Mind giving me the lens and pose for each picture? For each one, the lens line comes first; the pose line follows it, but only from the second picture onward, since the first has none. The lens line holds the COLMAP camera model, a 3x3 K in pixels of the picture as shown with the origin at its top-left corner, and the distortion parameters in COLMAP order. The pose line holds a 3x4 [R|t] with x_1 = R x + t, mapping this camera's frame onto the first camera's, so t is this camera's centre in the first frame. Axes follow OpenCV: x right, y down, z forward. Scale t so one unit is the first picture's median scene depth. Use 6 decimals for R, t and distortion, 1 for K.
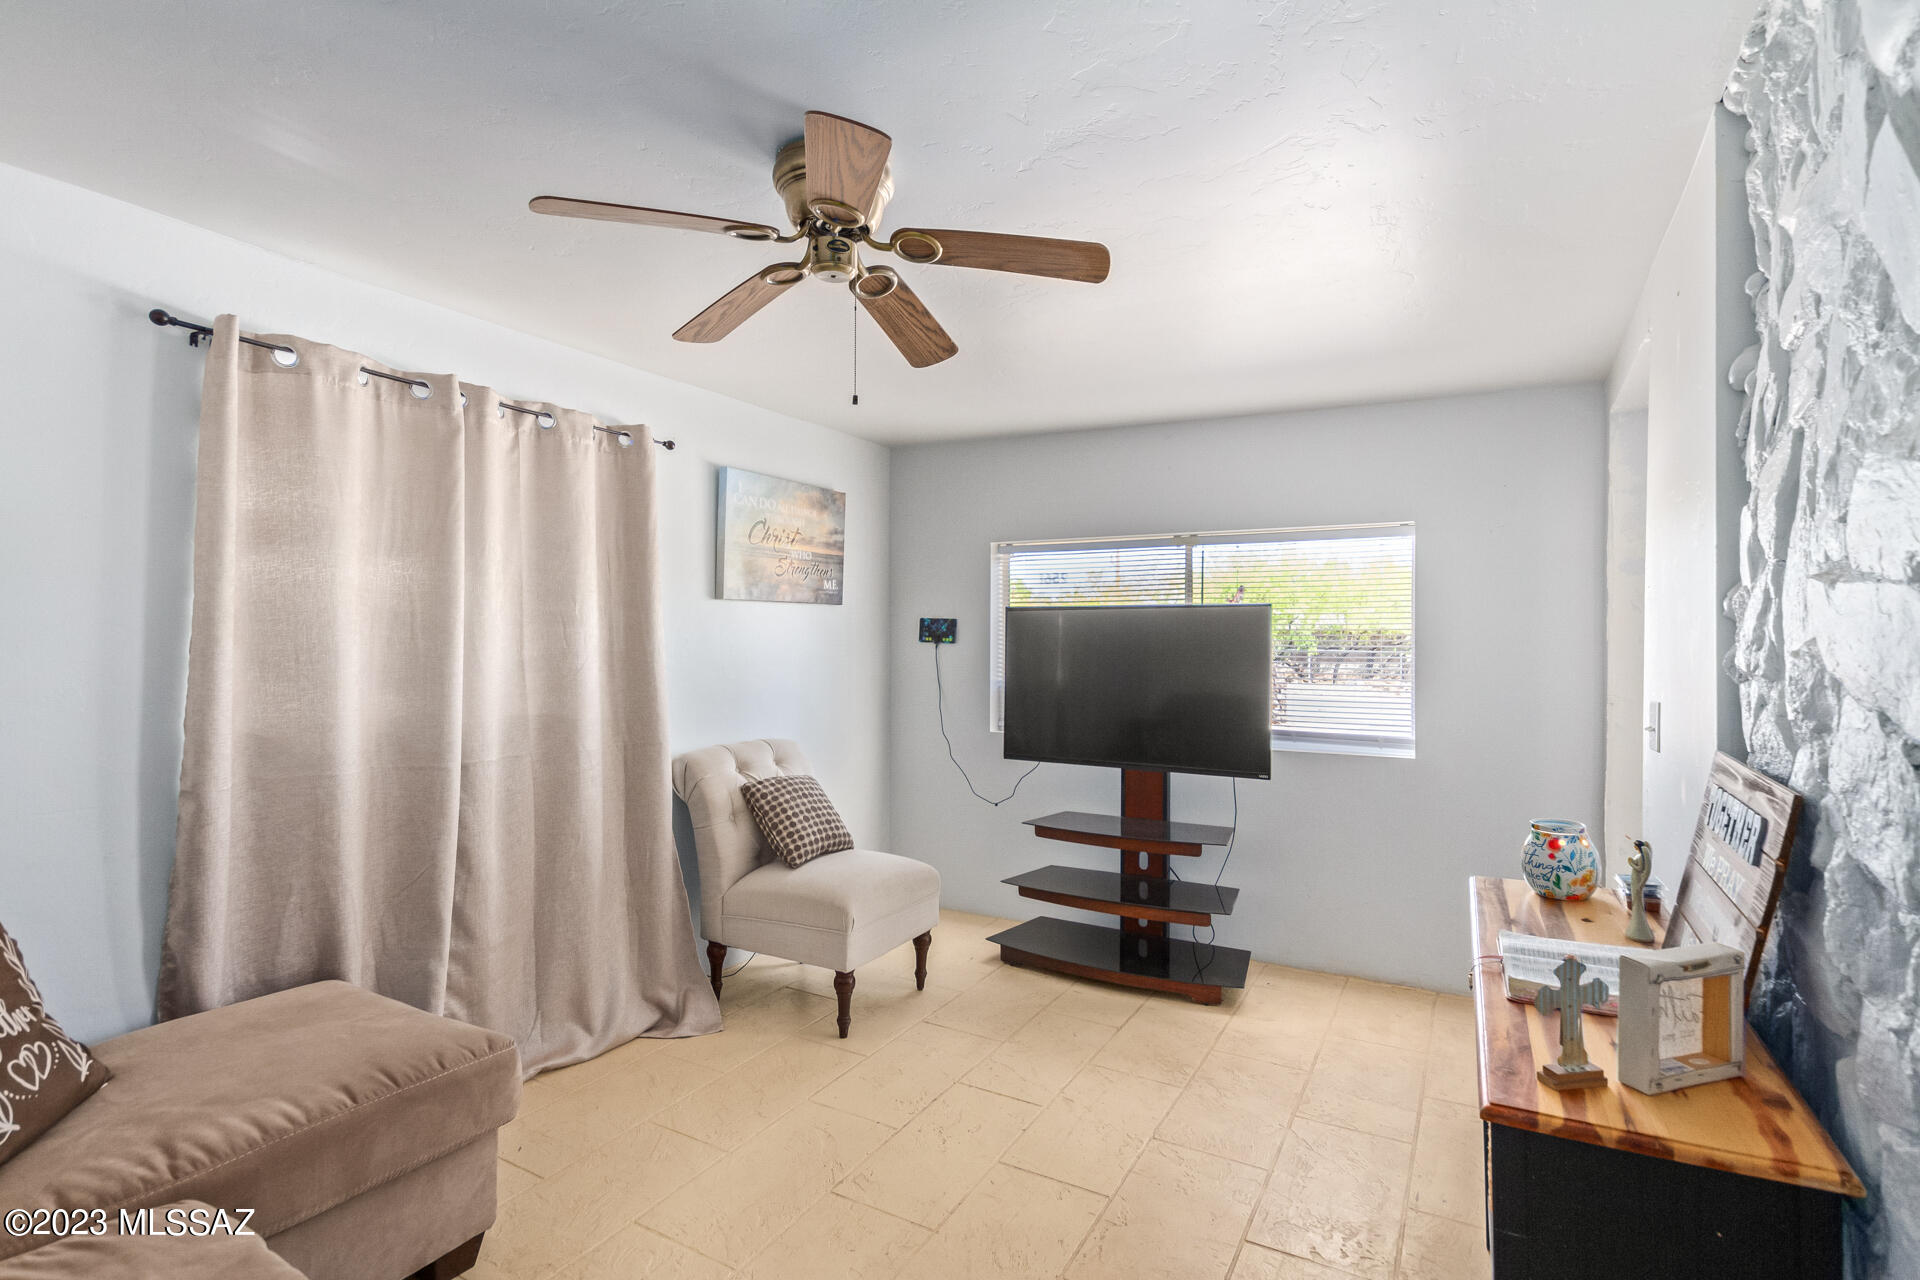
lens RADIAL K [[932.8, 0, 959.0], [0, 932.8, 630.9], [0, 0, 1]] dist [0.004156, 0.000005]
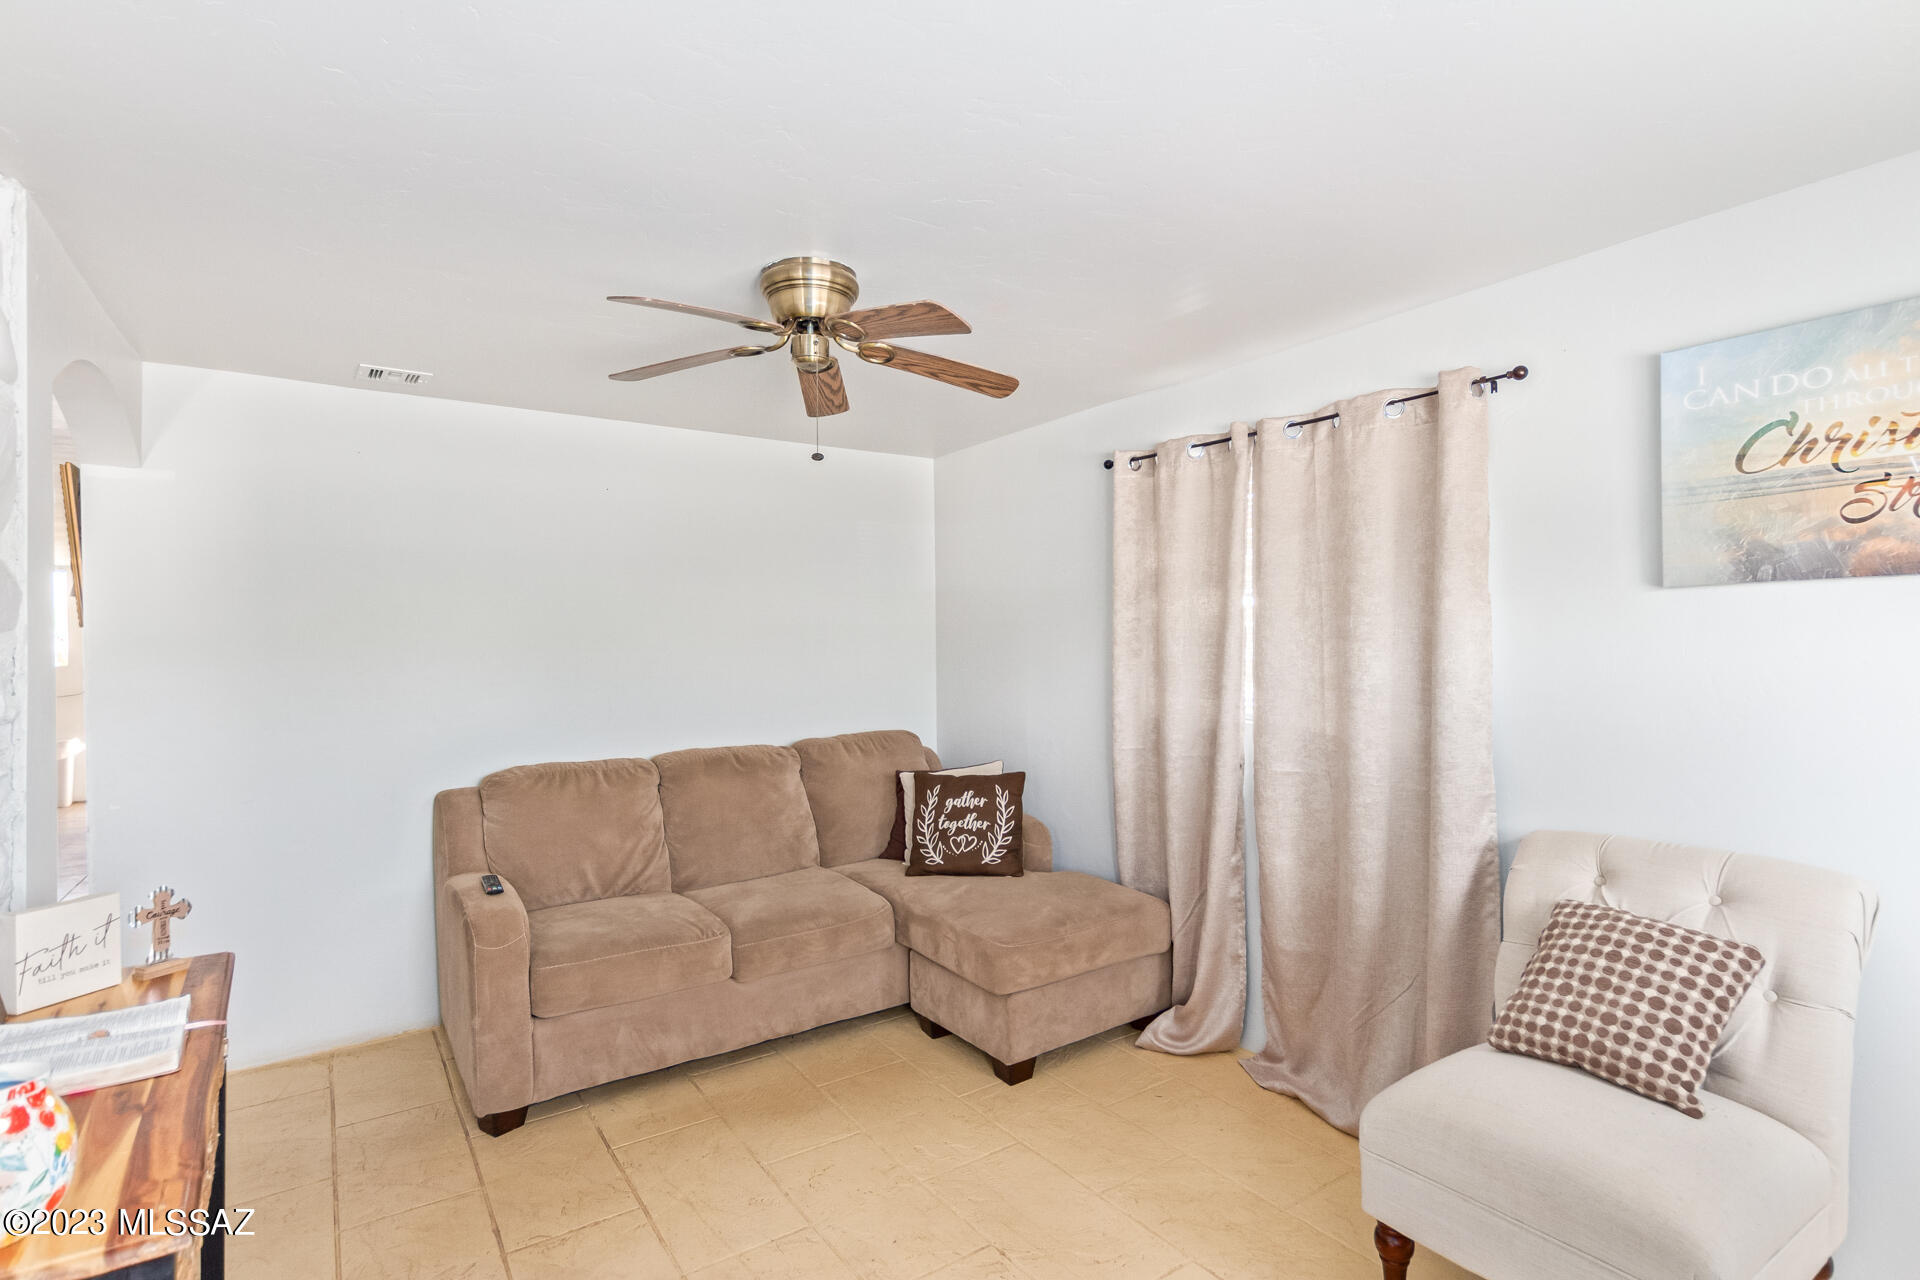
lens RADIAL K [[932.8, 0, 959.1], [0, 932.8, 651.3], [0, 0, 1]] dist [0.004156, 0.000005]
pose [[-0.442954, 0.004153, -0.896535, 0.481804], [0.012936, 0.999915, -0.001759, 0.000433], [0.896451, -0.012377, -0.442970, 0.925972]]
